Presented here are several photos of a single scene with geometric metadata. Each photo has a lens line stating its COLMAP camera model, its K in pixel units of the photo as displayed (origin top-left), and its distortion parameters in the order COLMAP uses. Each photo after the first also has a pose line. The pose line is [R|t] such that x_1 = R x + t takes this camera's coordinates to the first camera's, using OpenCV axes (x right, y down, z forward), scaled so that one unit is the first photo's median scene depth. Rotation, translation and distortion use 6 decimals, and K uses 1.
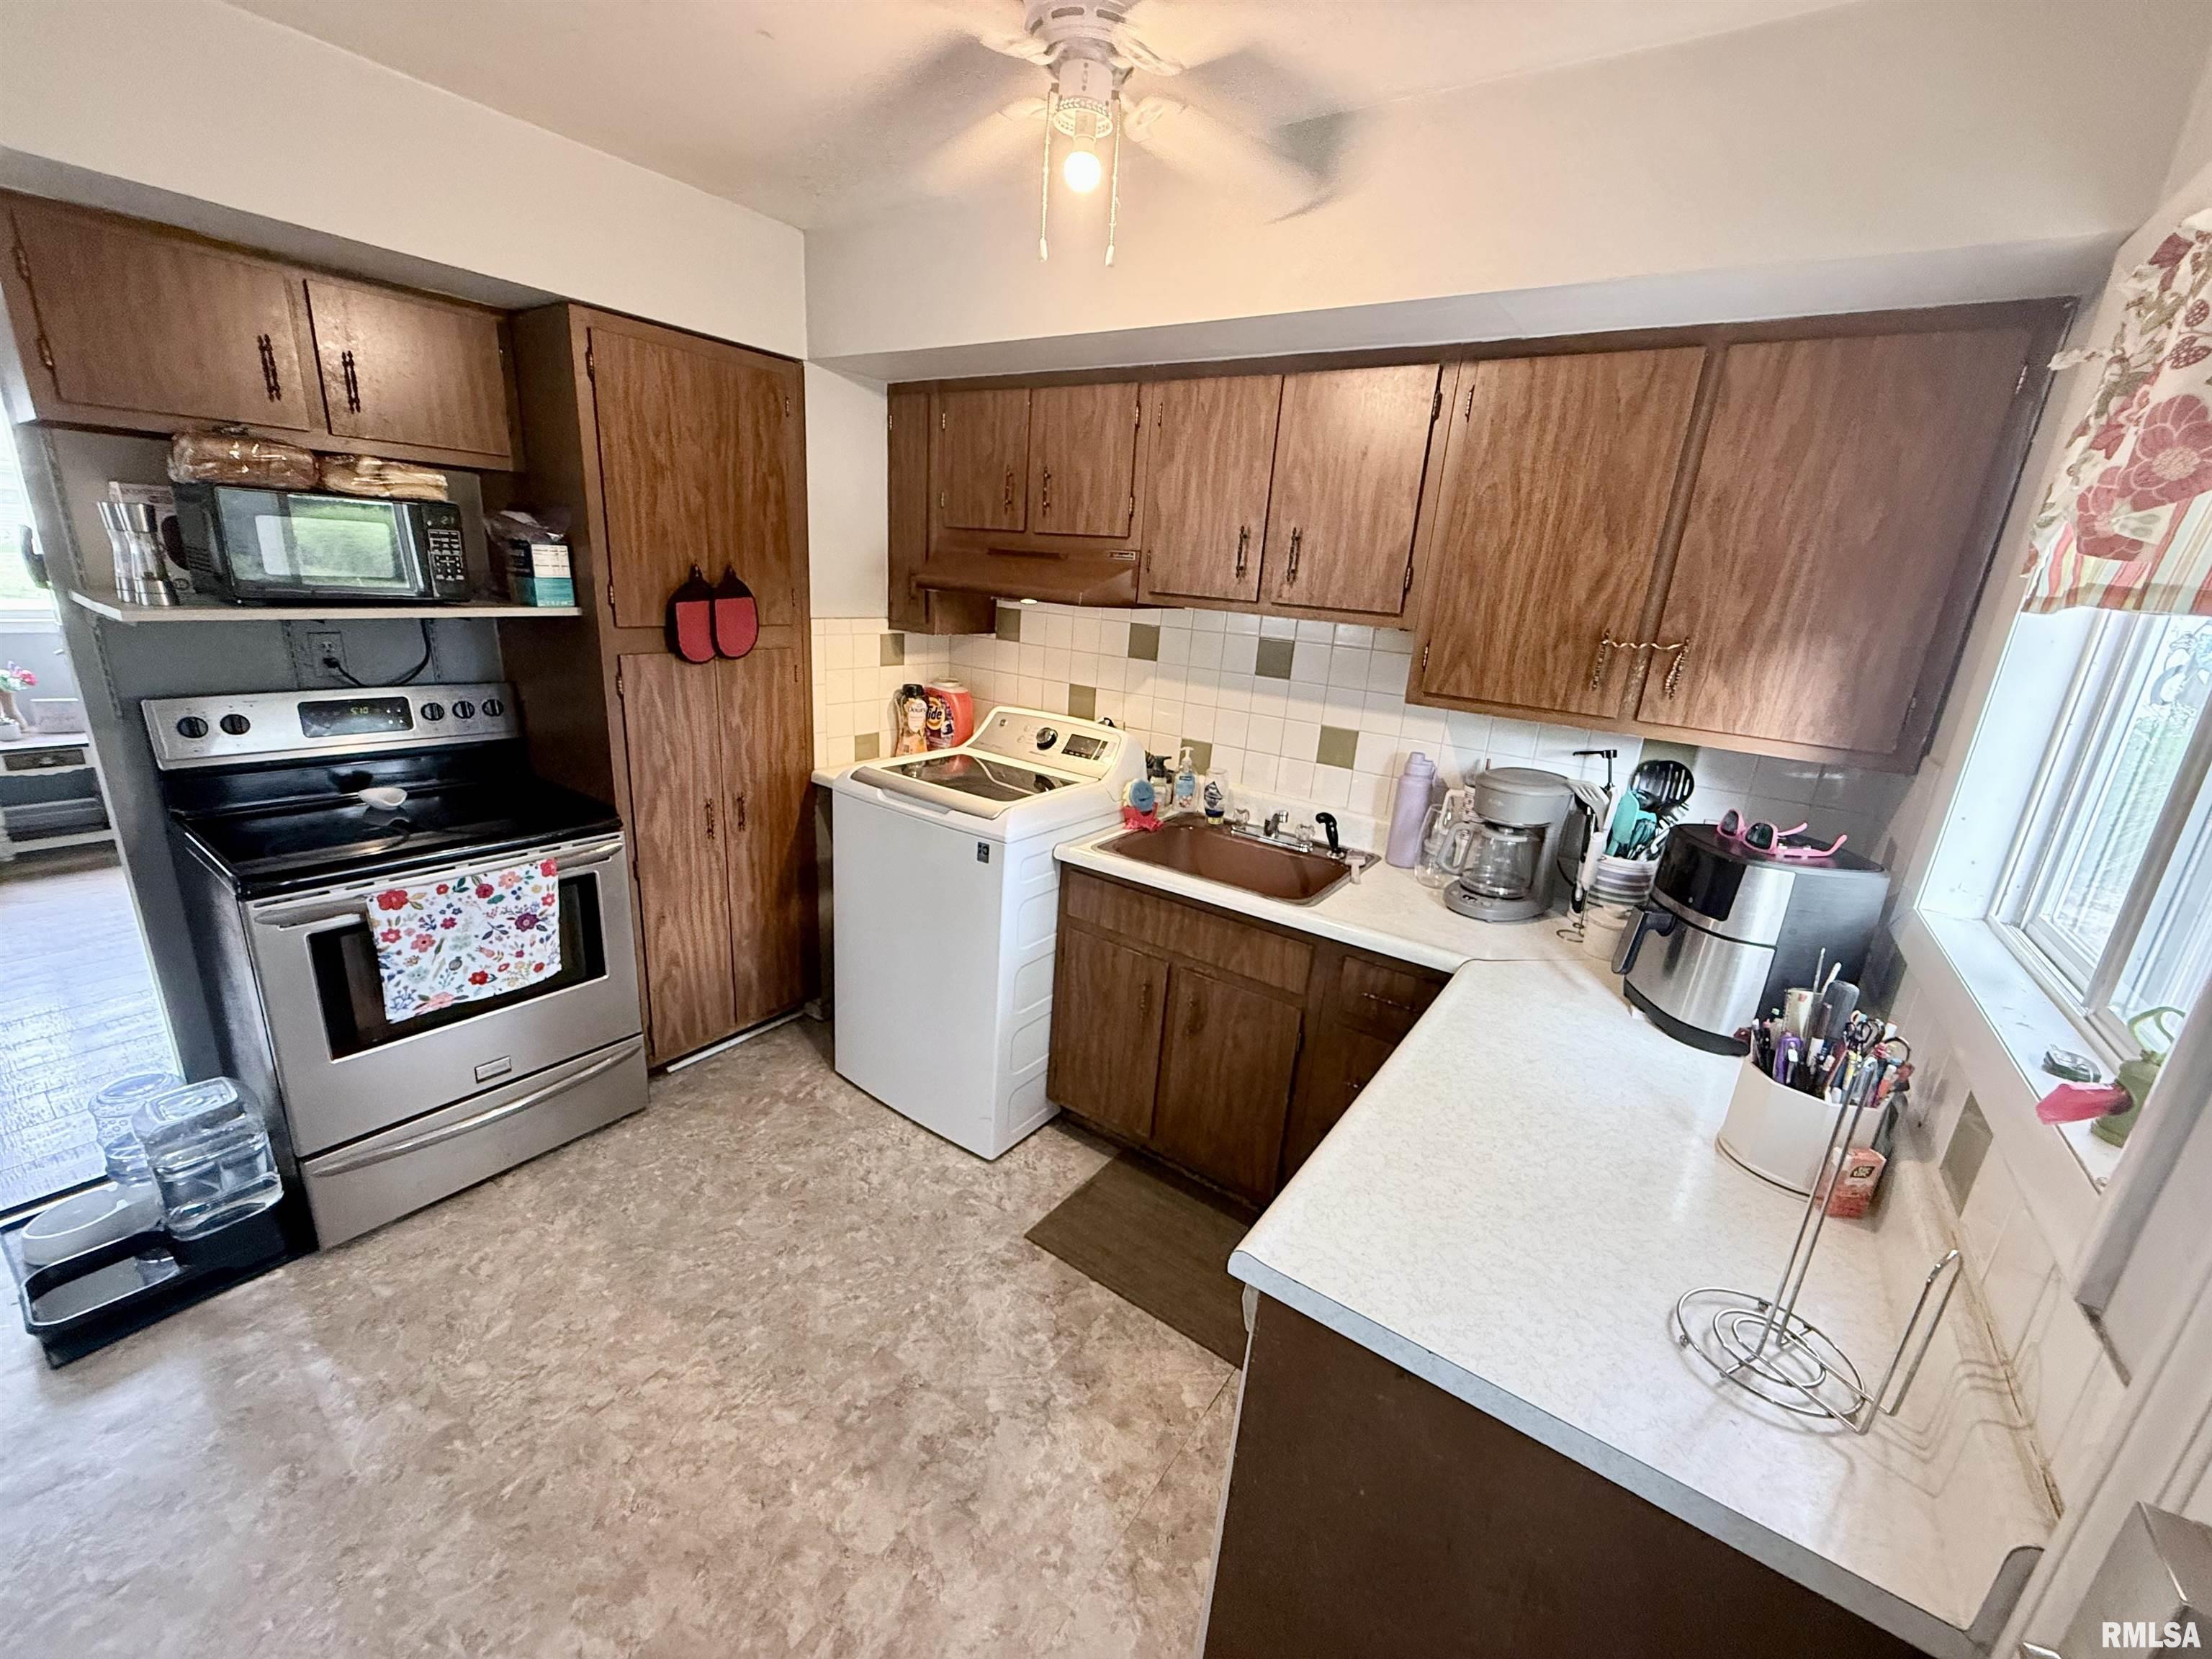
lens RADIAL K [[883.9, 0, 1101.9], [0, 883.9, 833.7], [0, 0, 1]] dist [0.001164, 0.000211]
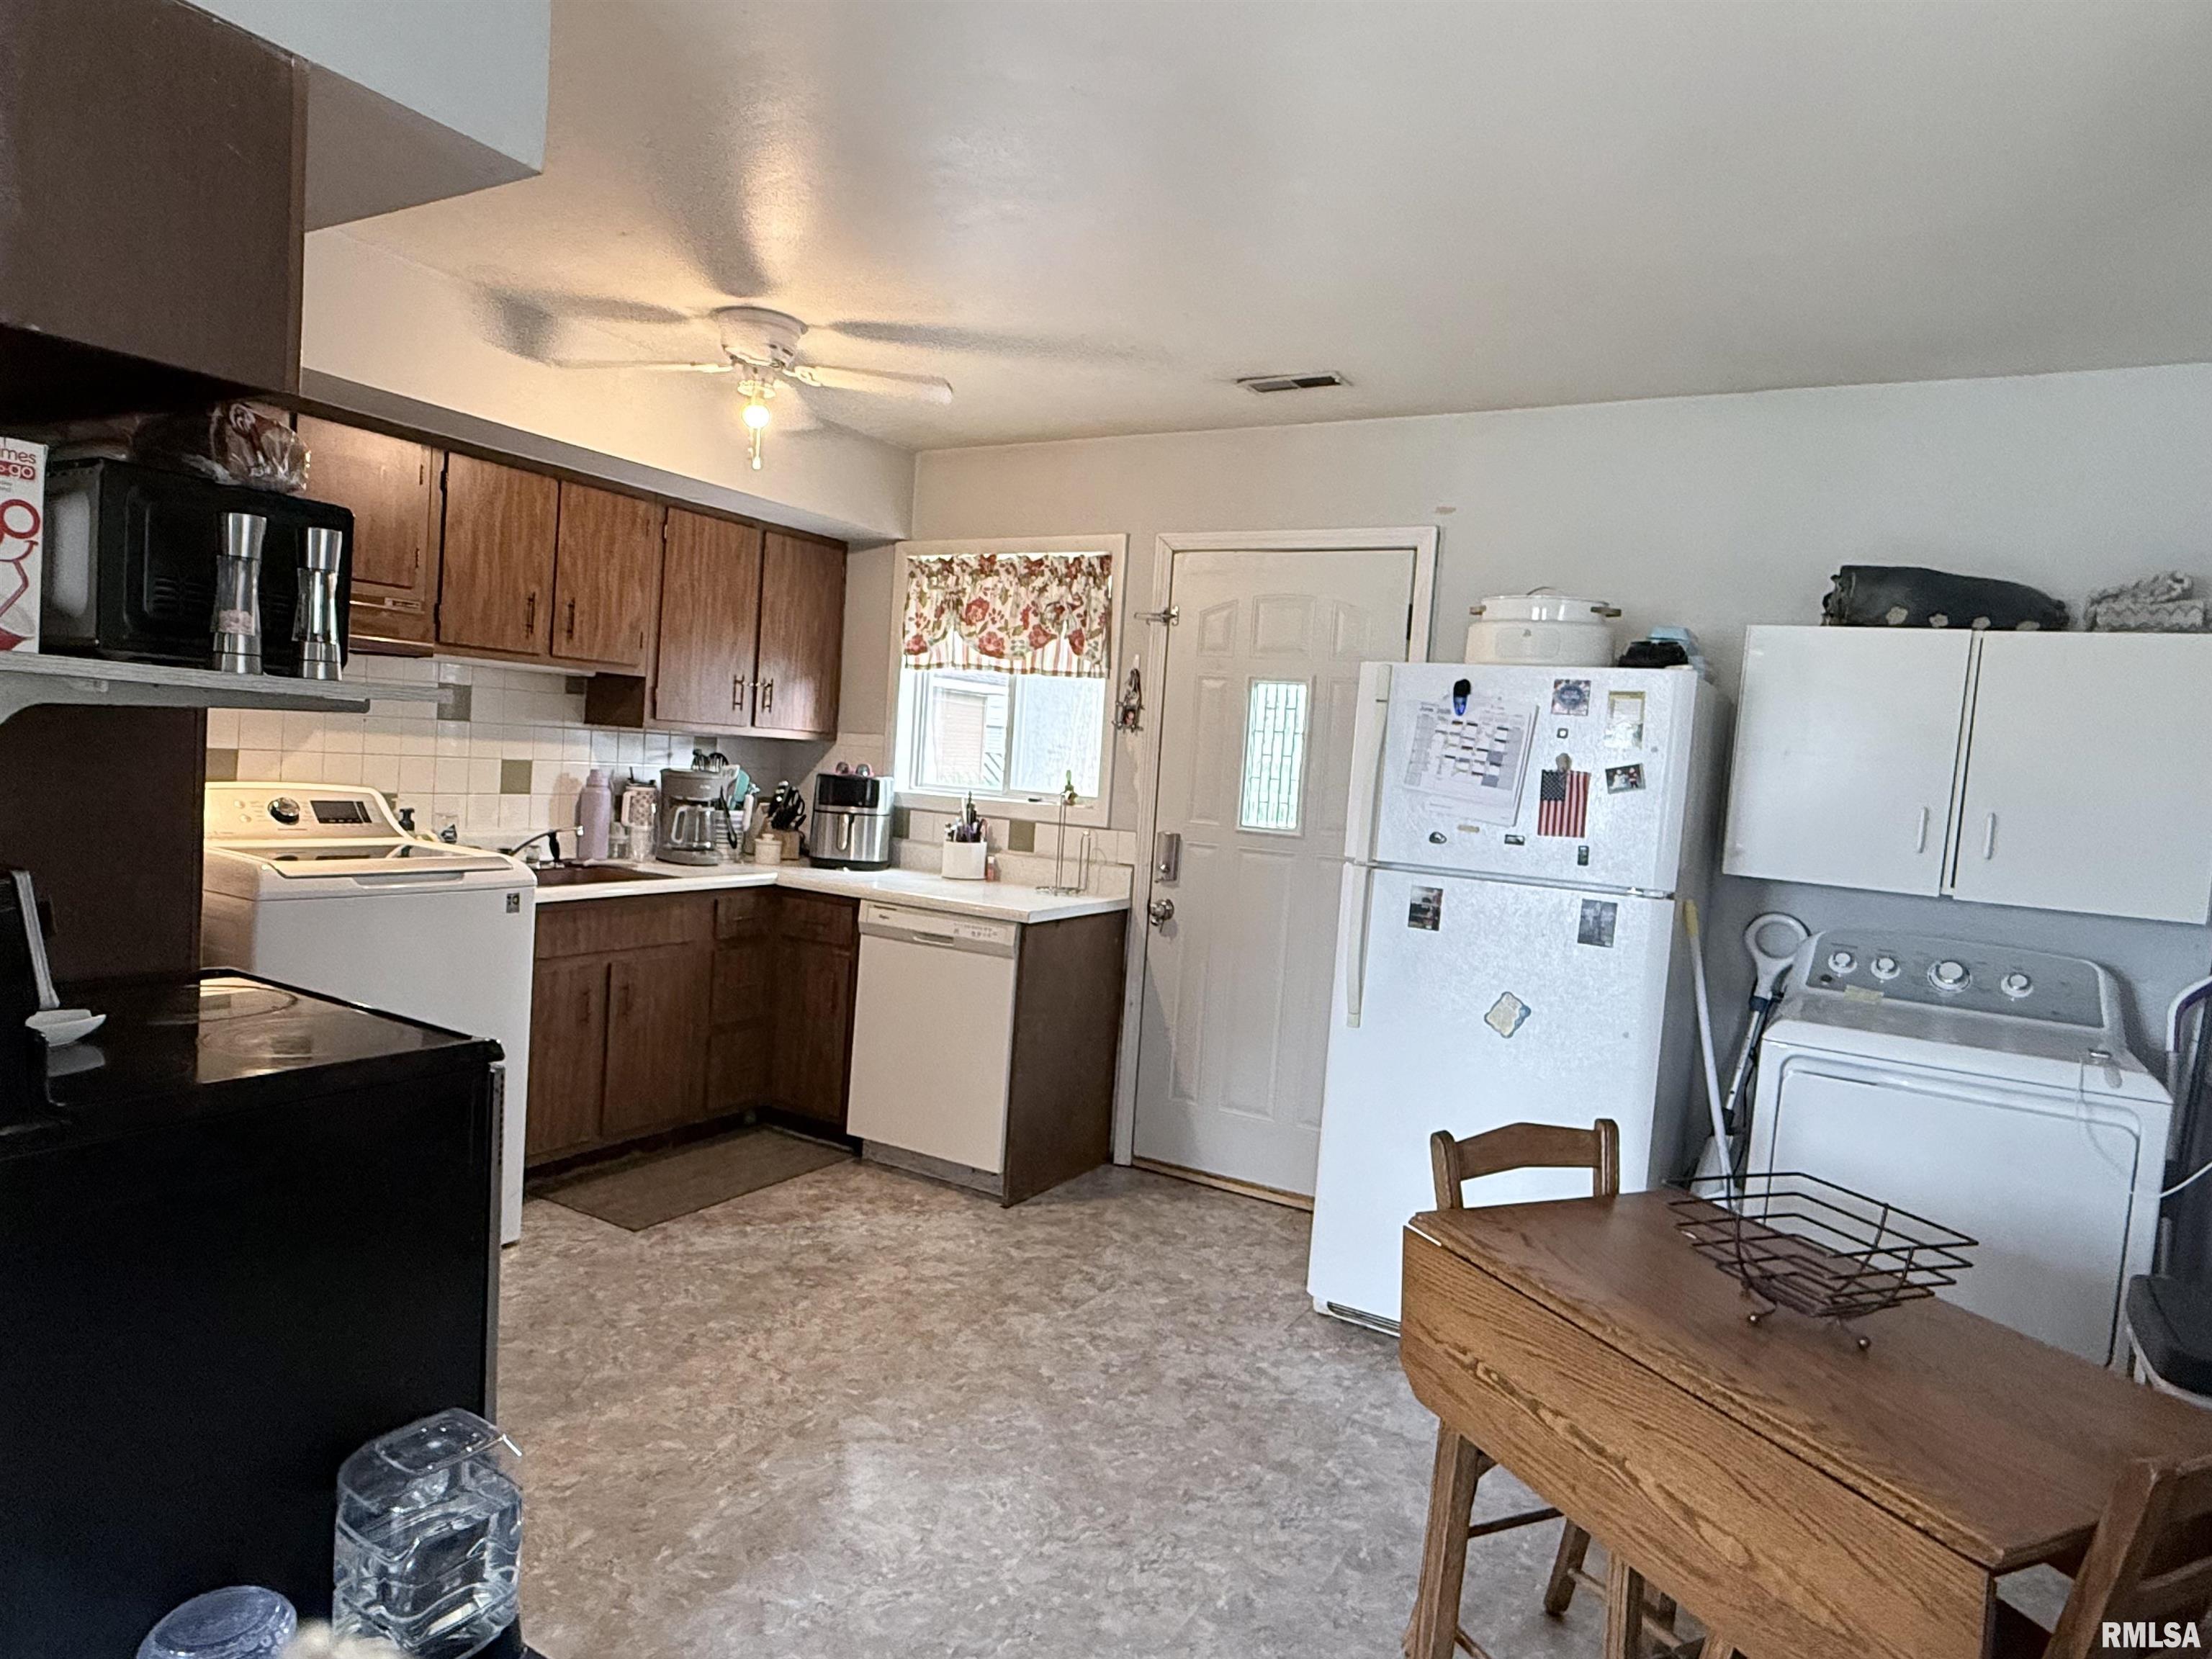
lens RADIAL K [[1299.5, 0, 1104.7], [0, 1299.5, 829.4], [0, 0, 1]] dist [-0.002540, -0.000287]
pose [[-0.079323, -0.136466, 0.987464, -1.486367], [0.213988, 0.965162, 0.150574, -0.125055], [-0.973610, 0.223249, -0.047357, 0.365253]]
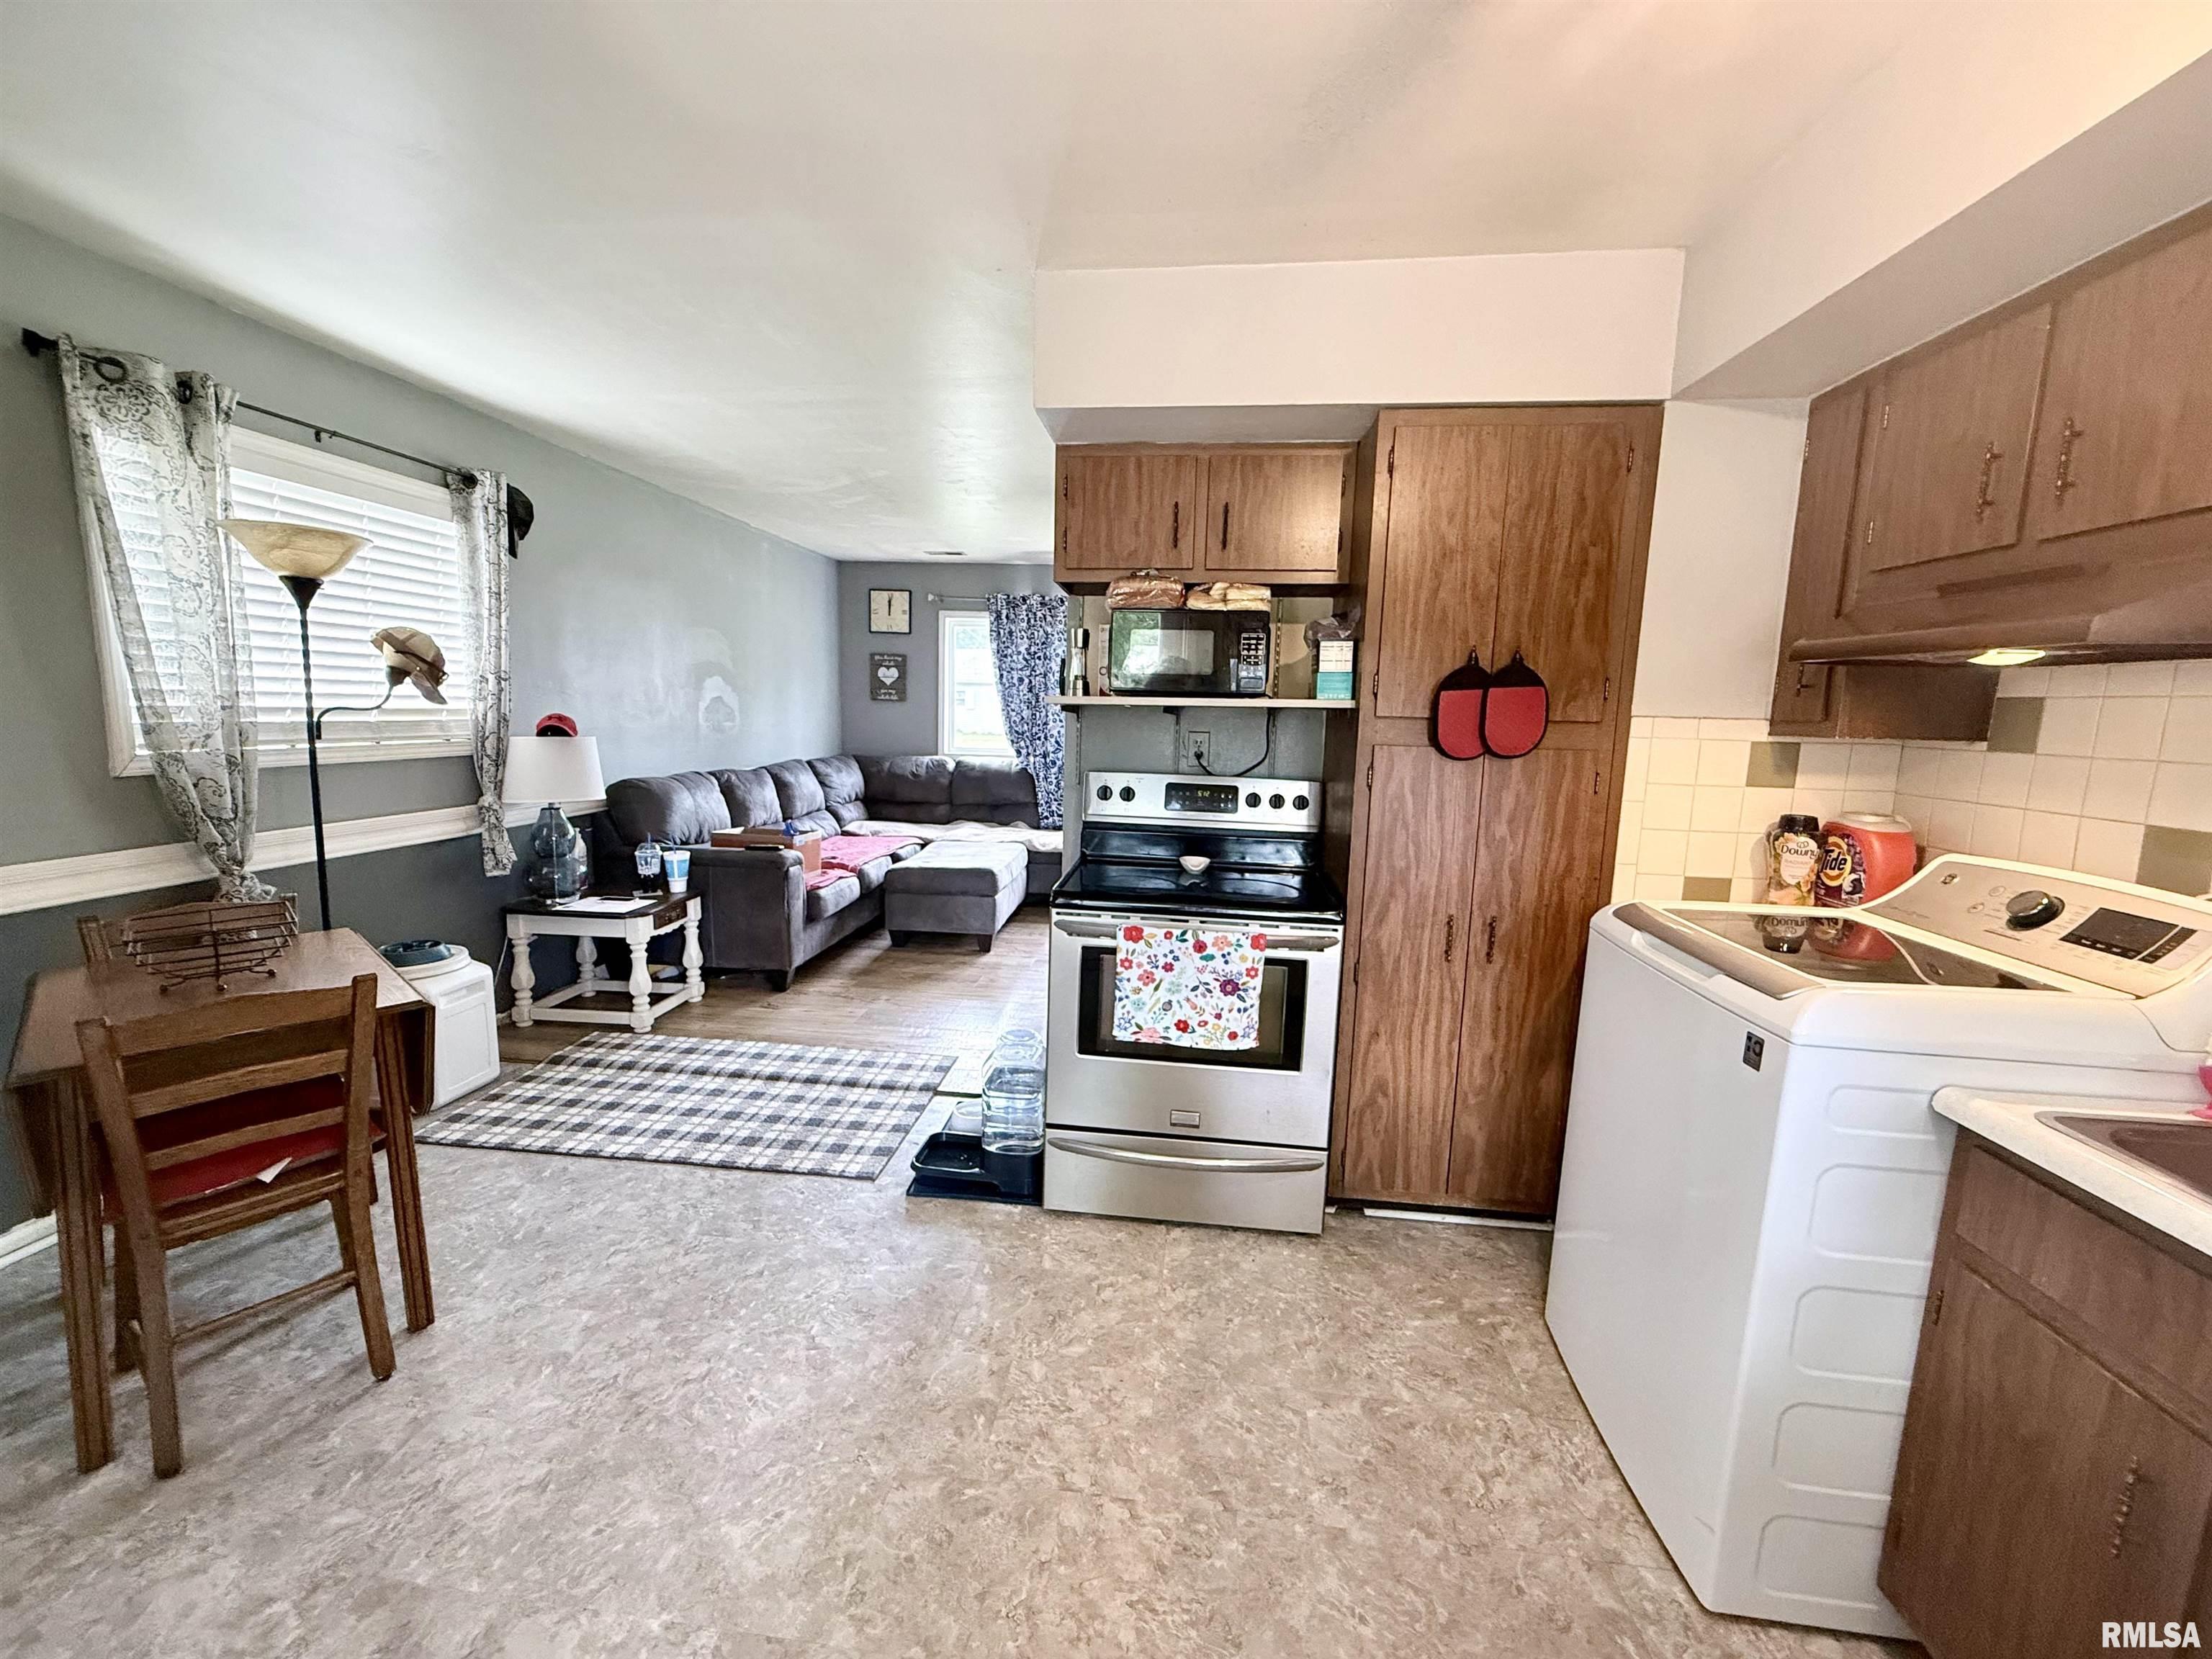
lens RADIAL K [[883.9, 0, 1097.2], [0, 883.9, 832.2], [0, 0, 1]] dist [0.001164, 0.000211]
pose [[0.478919, 0.066493, -0.875337, 0.149454], [-0.248034, 0.966748, -0.062269, 0.023207], [0.842090, 0.246935, 0.479487, 0.284136]]
